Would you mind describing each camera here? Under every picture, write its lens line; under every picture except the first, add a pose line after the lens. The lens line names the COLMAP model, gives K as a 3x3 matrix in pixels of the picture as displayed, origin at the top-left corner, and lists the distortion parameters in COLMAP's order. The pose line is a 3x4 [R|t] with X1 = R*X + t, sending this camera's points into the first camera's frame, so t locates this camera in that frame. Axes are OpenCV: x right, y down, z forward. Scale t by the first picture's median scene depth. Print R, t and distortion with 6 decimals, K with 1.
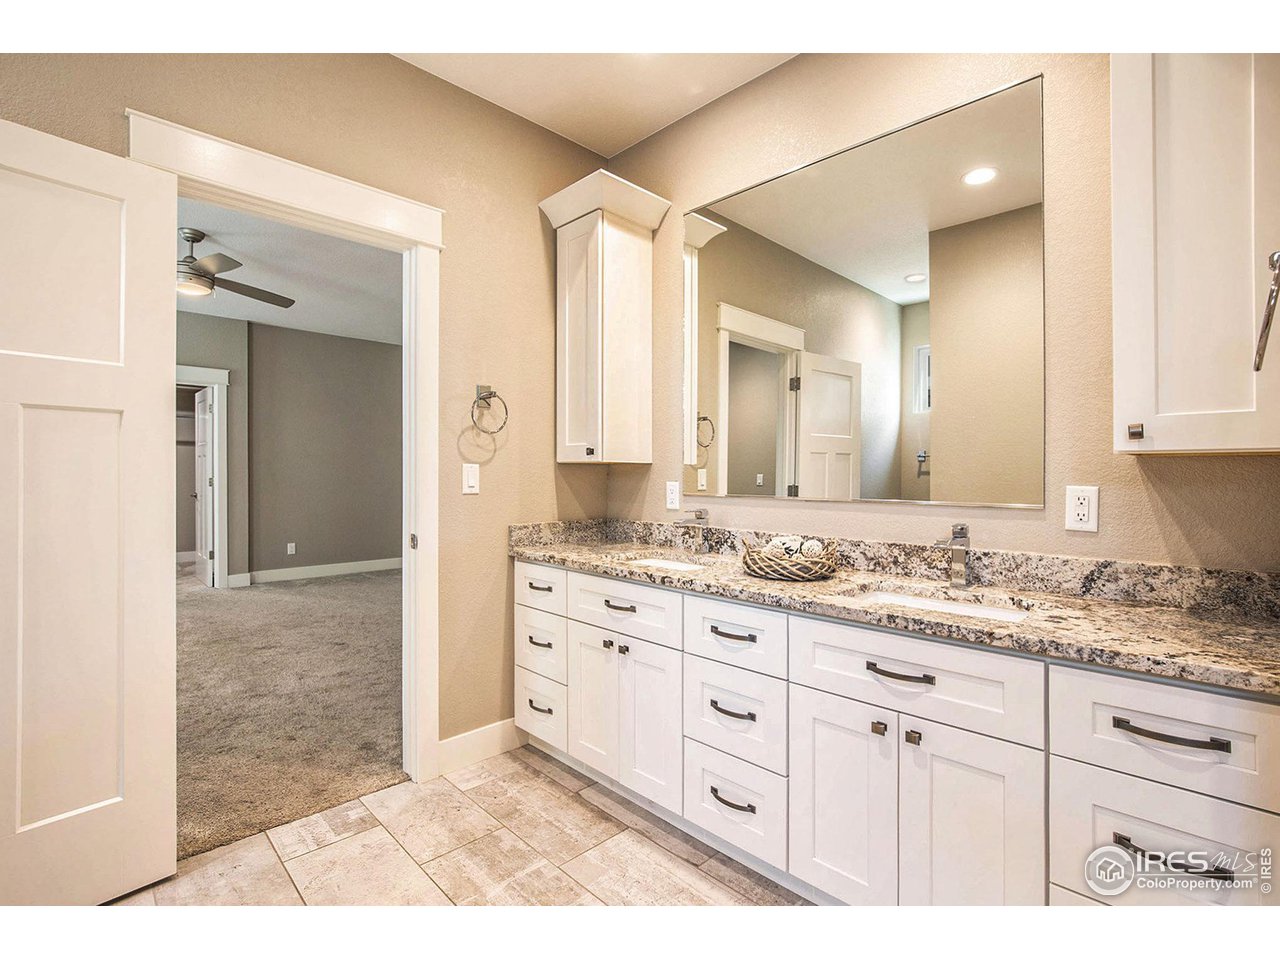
lens RADIAL K [[634.3, 0, 639.8], [0, 634.3, 471.0], [0, 0, 1]] dist [-0.004048, -0.000075]
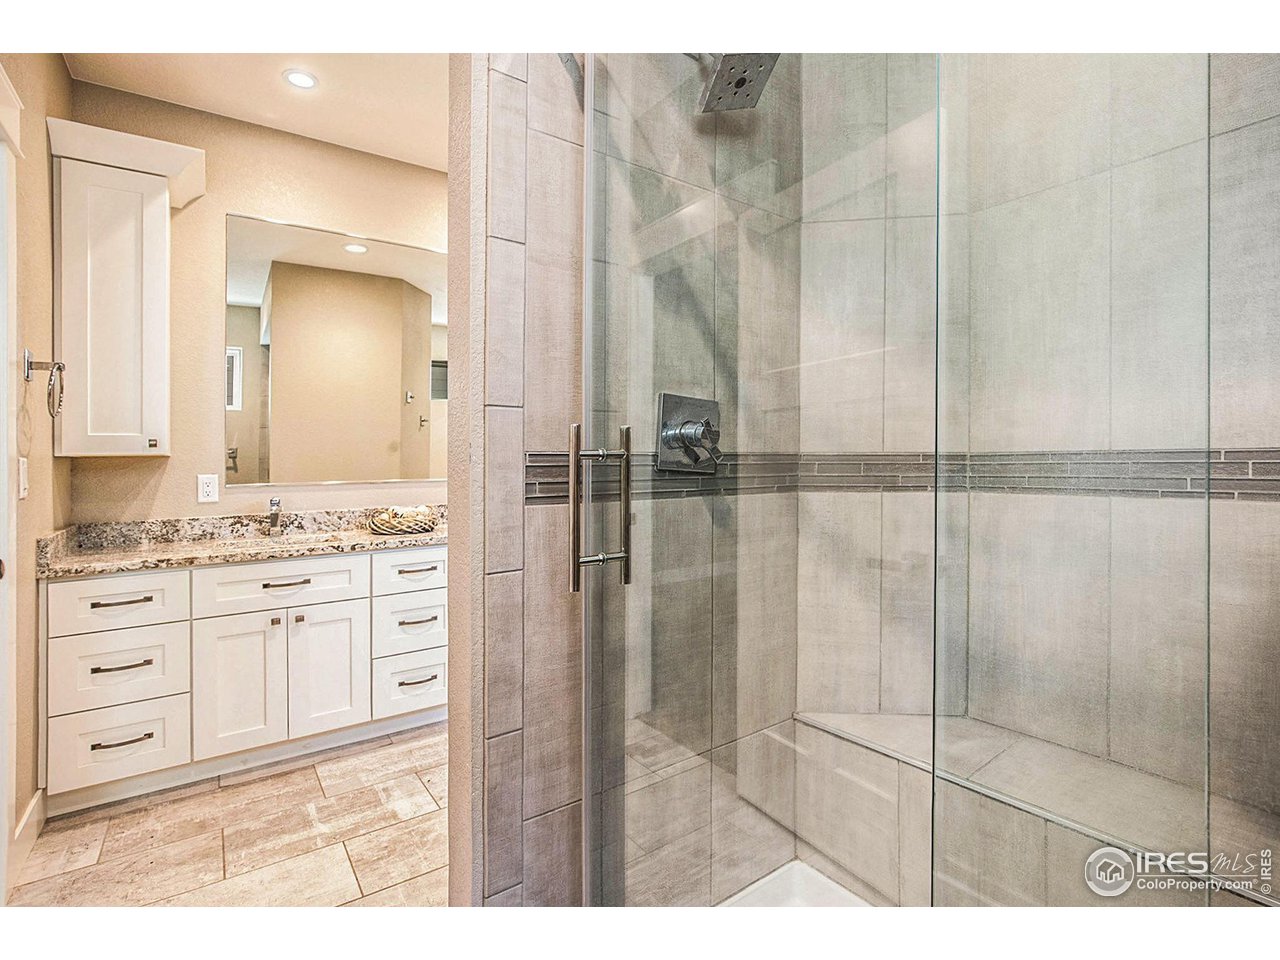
lens RADIAL K [[634.3, 0, 639.8], [0, 634.3, 471.0], [0, 0, 1]] dist [-0.004048, -0.000075]
pose [[0.156142, -0.024137, 0.987440, -0.975361], [0.012559, 0.999669, 0.022450, -0.004525], [-0.987655, 0.008896, 0.156393, 0.188107]]
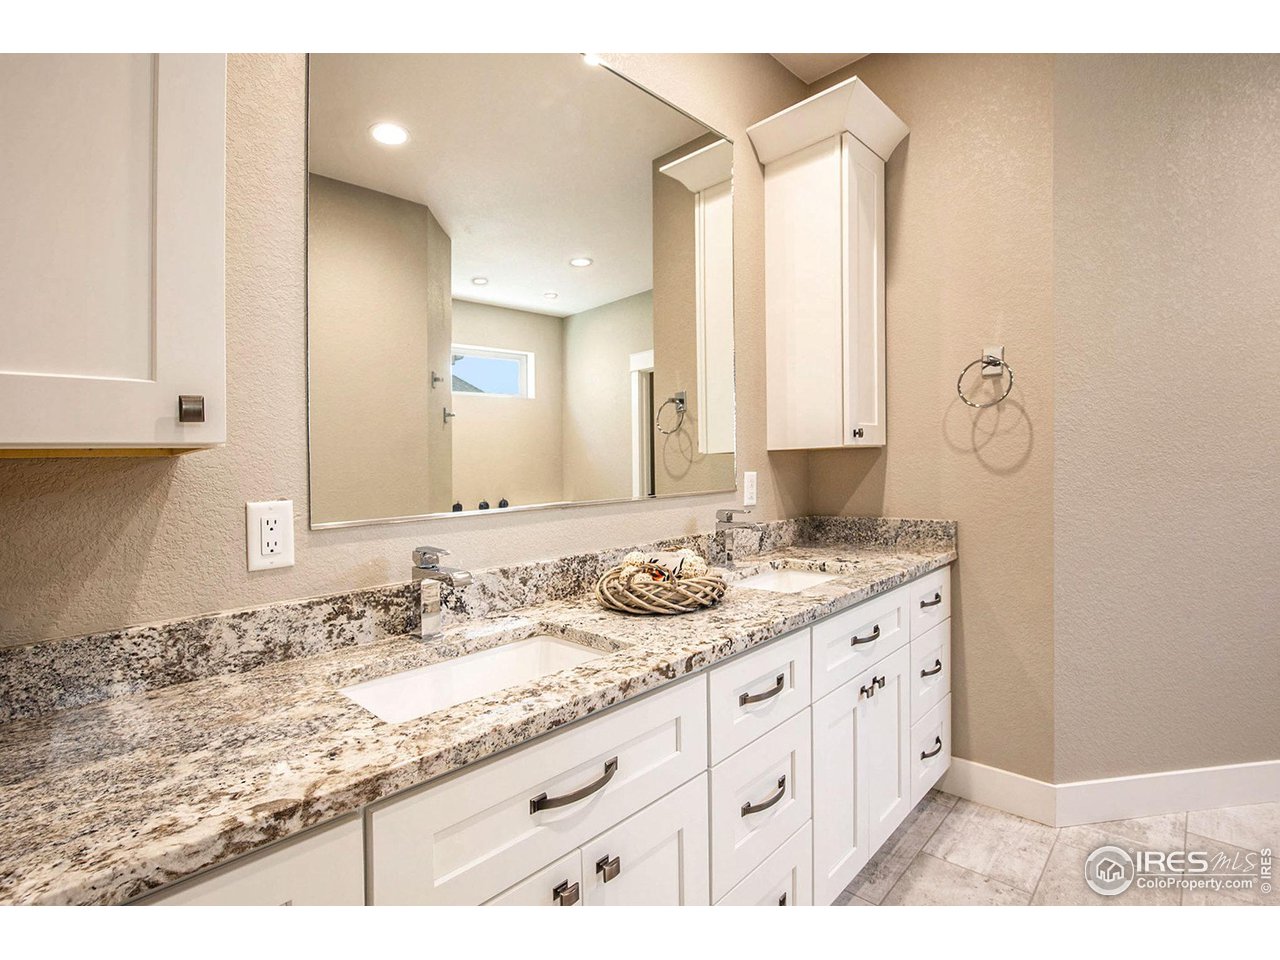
lens RADIAL K [[602.7, 0, 627.3], [0, 602.7, 473.9], [0, 0, 1]] dist [-0.025443, 0.000402]
pose [[-0.045619, -0.010509, 0.998904, -0.404874], [0.032218, 0.999409, 0.011986, 0.000971], [-0.998439, 0.032730, -0.045254, 0.914161]]
